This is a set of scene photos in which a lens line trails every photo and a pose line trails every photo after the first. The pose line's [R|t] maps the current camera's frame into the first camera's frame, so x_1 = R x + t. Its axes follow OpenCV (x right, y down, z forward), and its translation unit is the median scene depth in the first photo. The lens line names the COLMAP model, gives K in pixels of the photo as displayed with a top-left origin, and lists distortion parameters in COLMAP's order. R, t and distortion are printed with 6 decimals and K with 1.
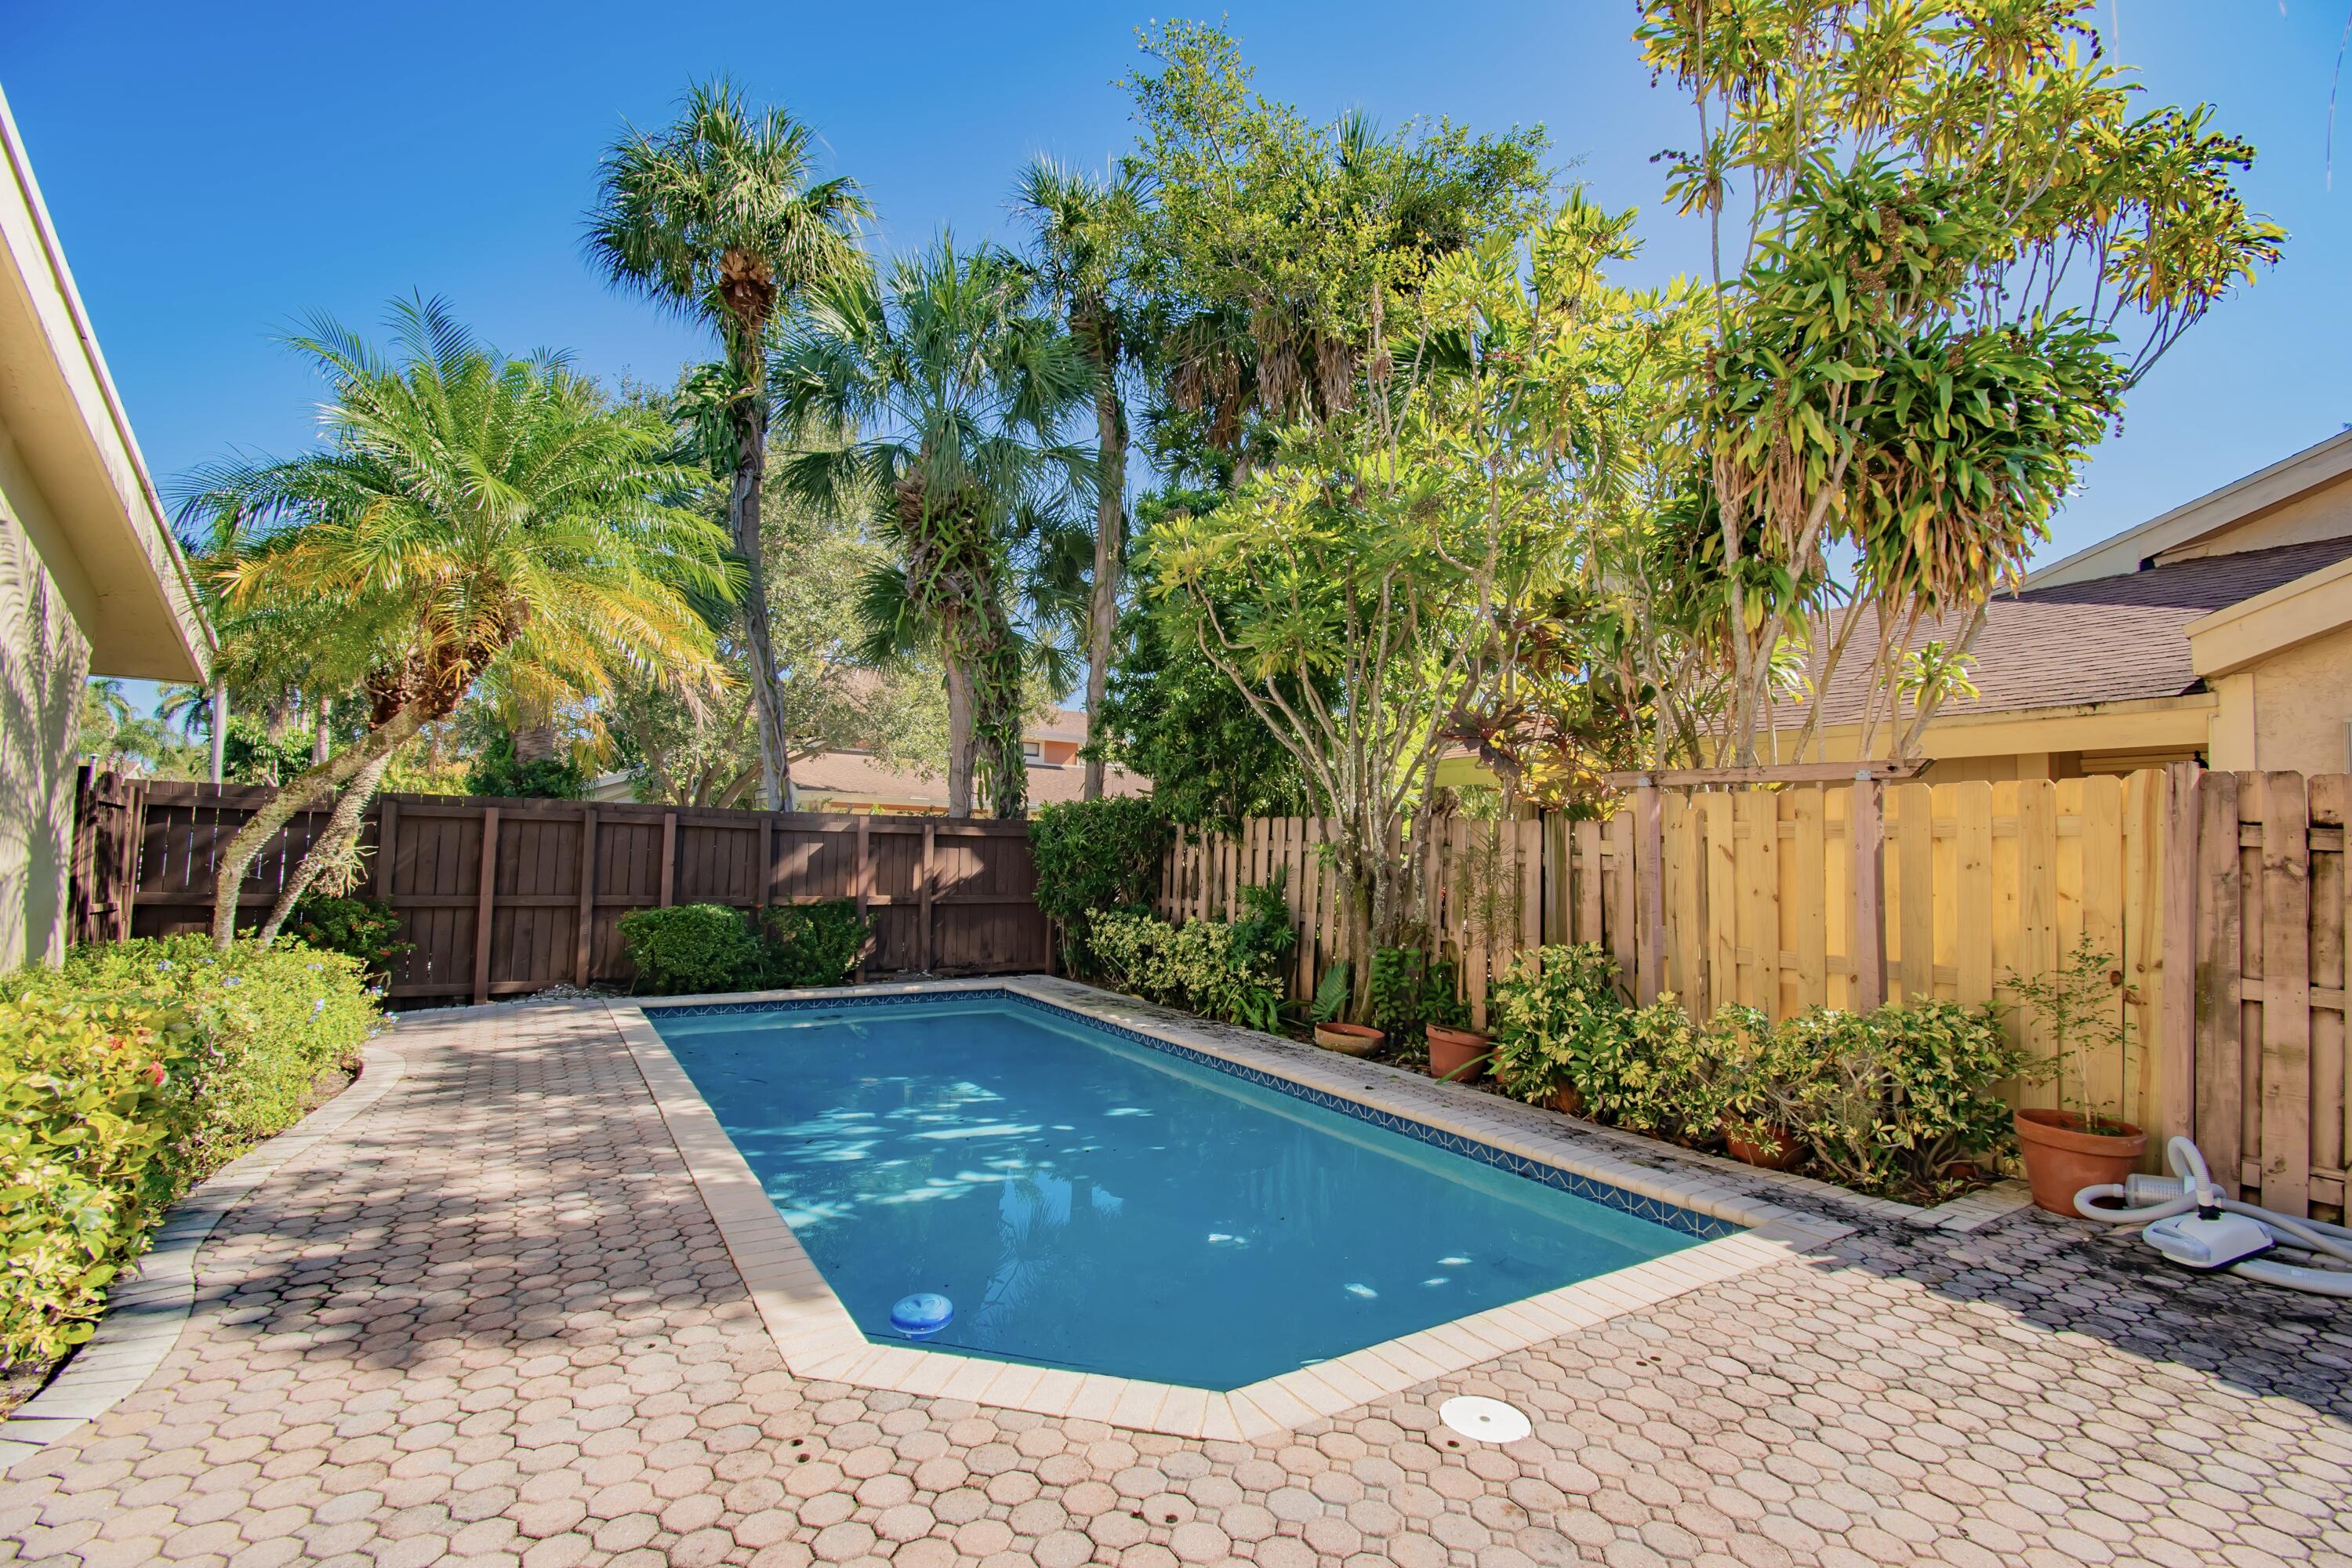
lens RADIAL K [[1057.8, 0, 1189.2], [0, 1057.8, 793.5], [0, 0, 1]] dist [0.013780, -0.023309]
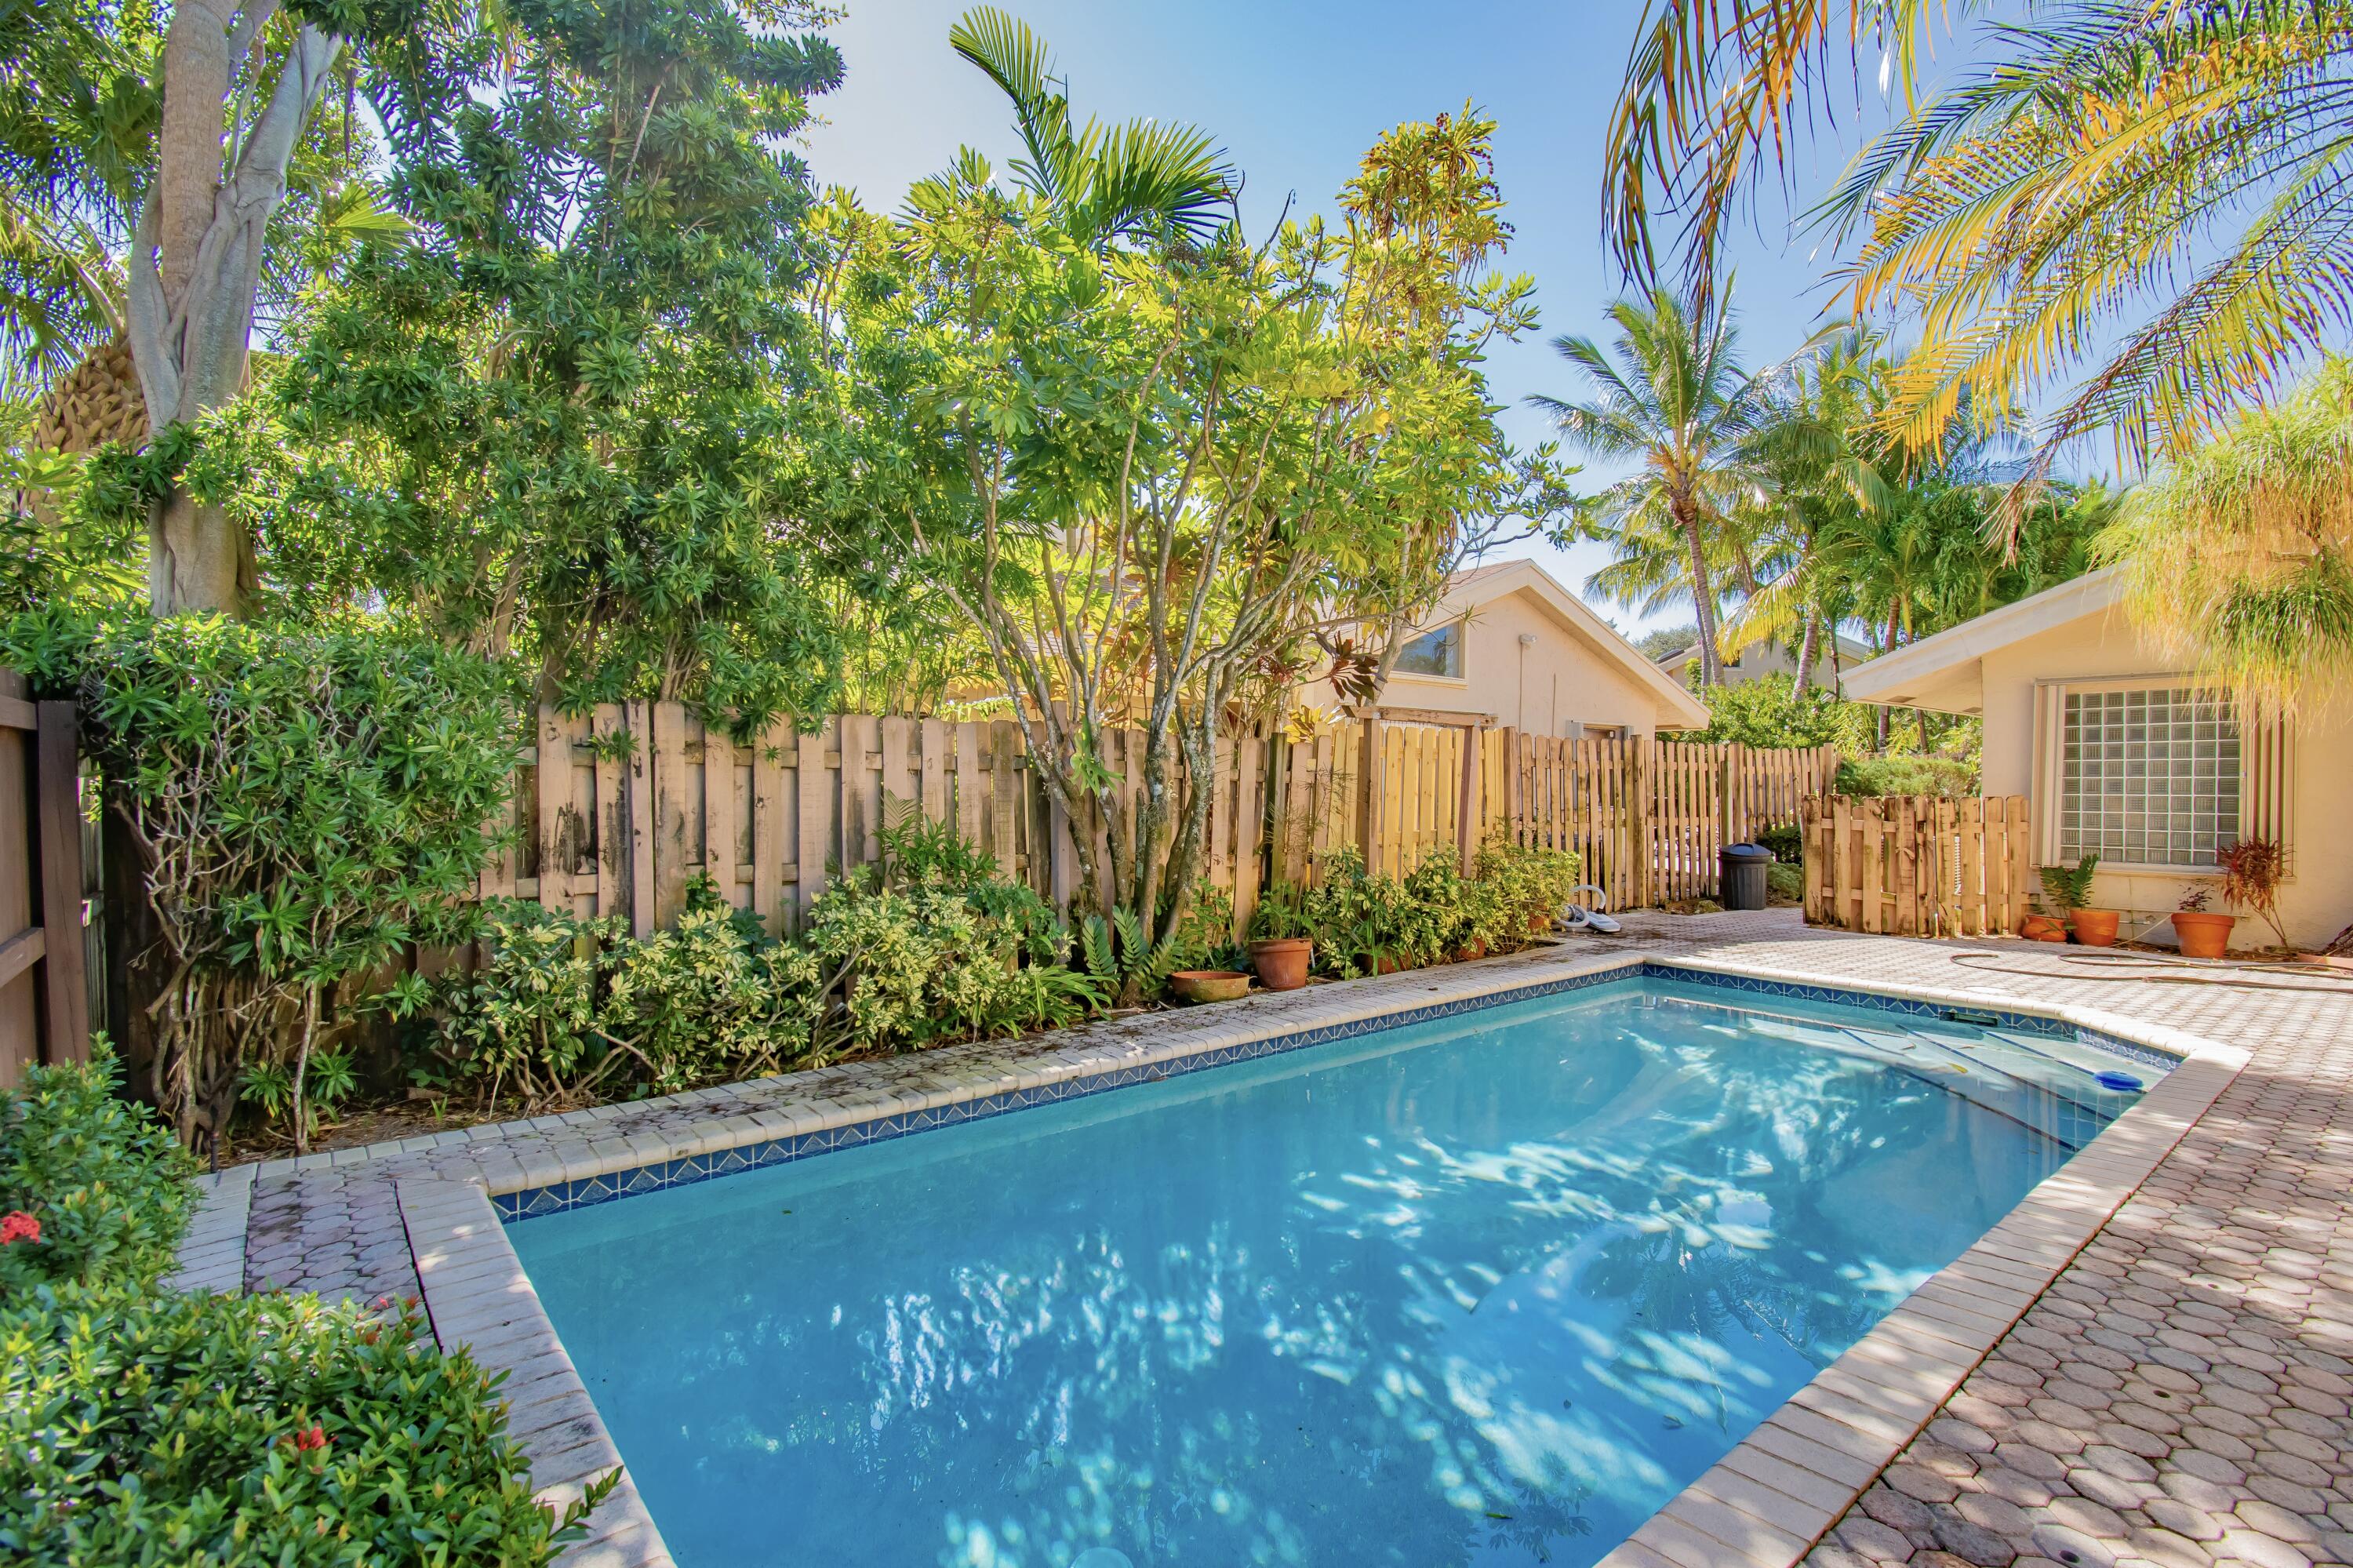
lens RADIAL K [[1058.3, 0, 1189.7], [0, 1058.3, 793.5], [0, 0, 1]] dist [0.013780, -0.023309]
pose [[-0.105975, -0.032322, 0.993843, -0.616337], [-0.062884, 0.997689, 0.025741, 0.041341], [-0.992378, -0.059769, -0.107763, 0.951985]]
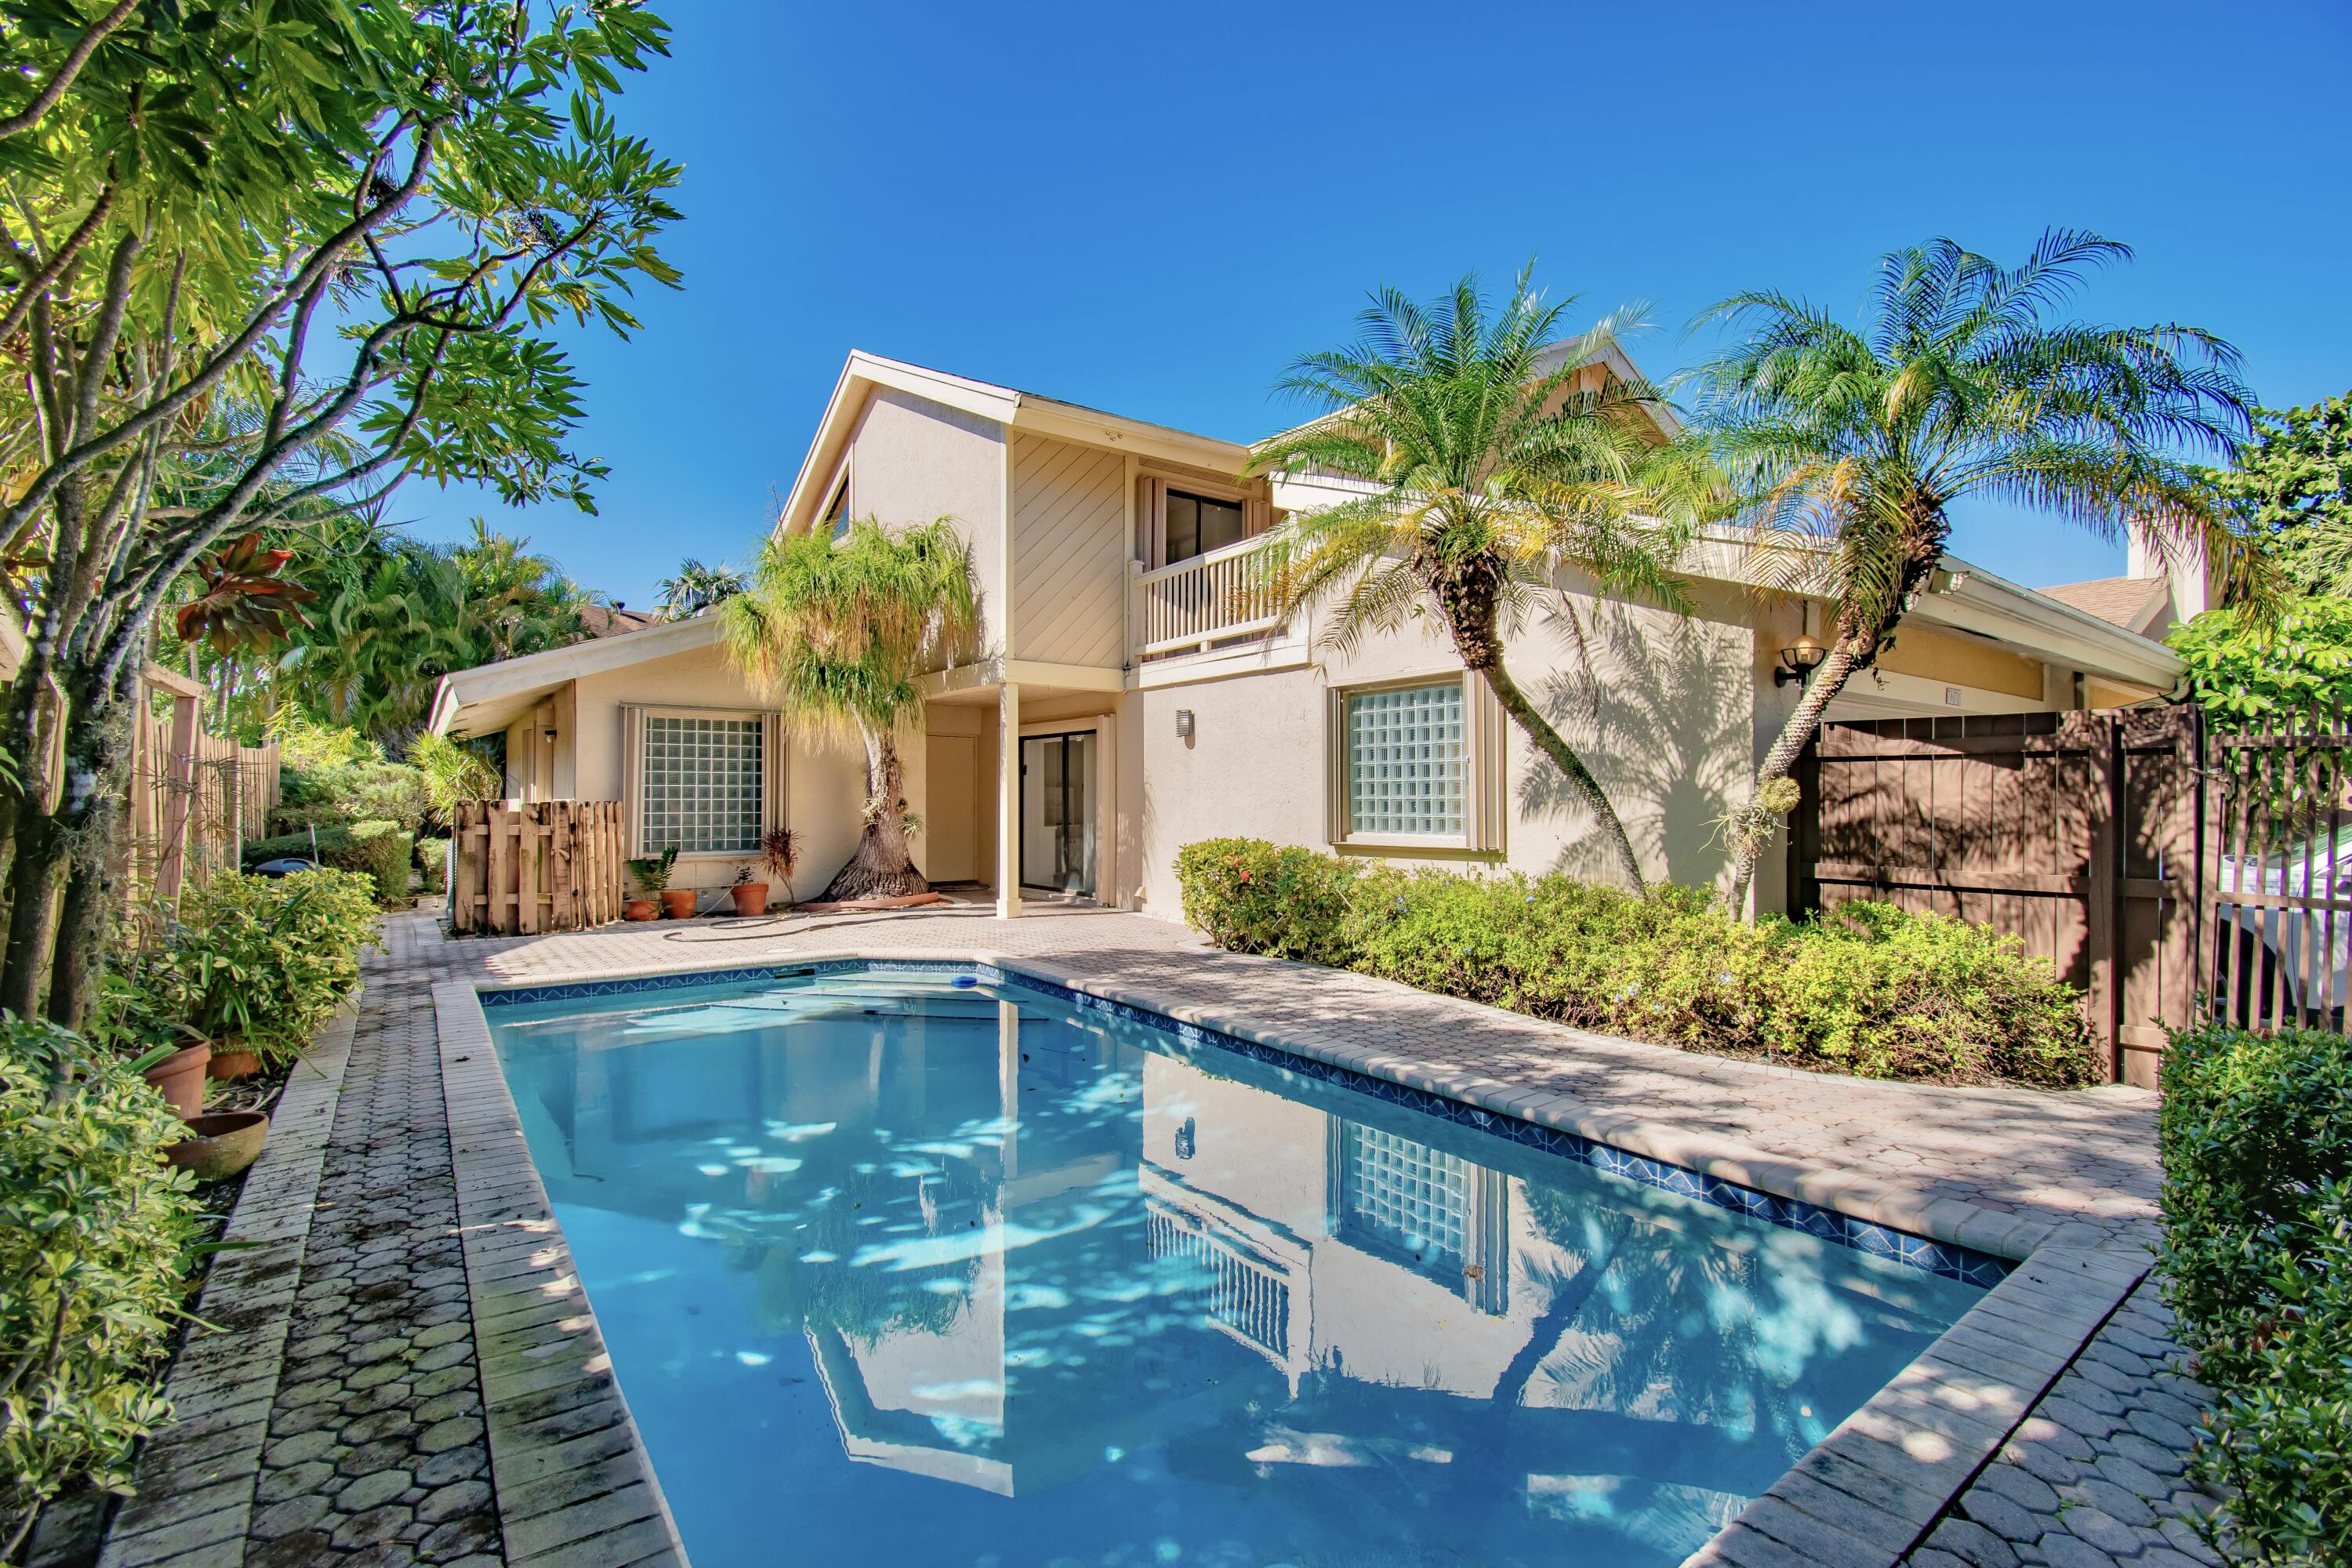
lens RADIAL K [[1032.1, 0, 1168.2], [0, 1032.1, 799.8], [0, 0, 1]] dist [0.001114, -0.016734]
pose [[-0.998905, -0.024196, -0.040037, -0.228759], [-0.021838, 0.998059, -0.058326, 0.076303], [0.041371, -0.057388, -0.997494, 1.262994]]
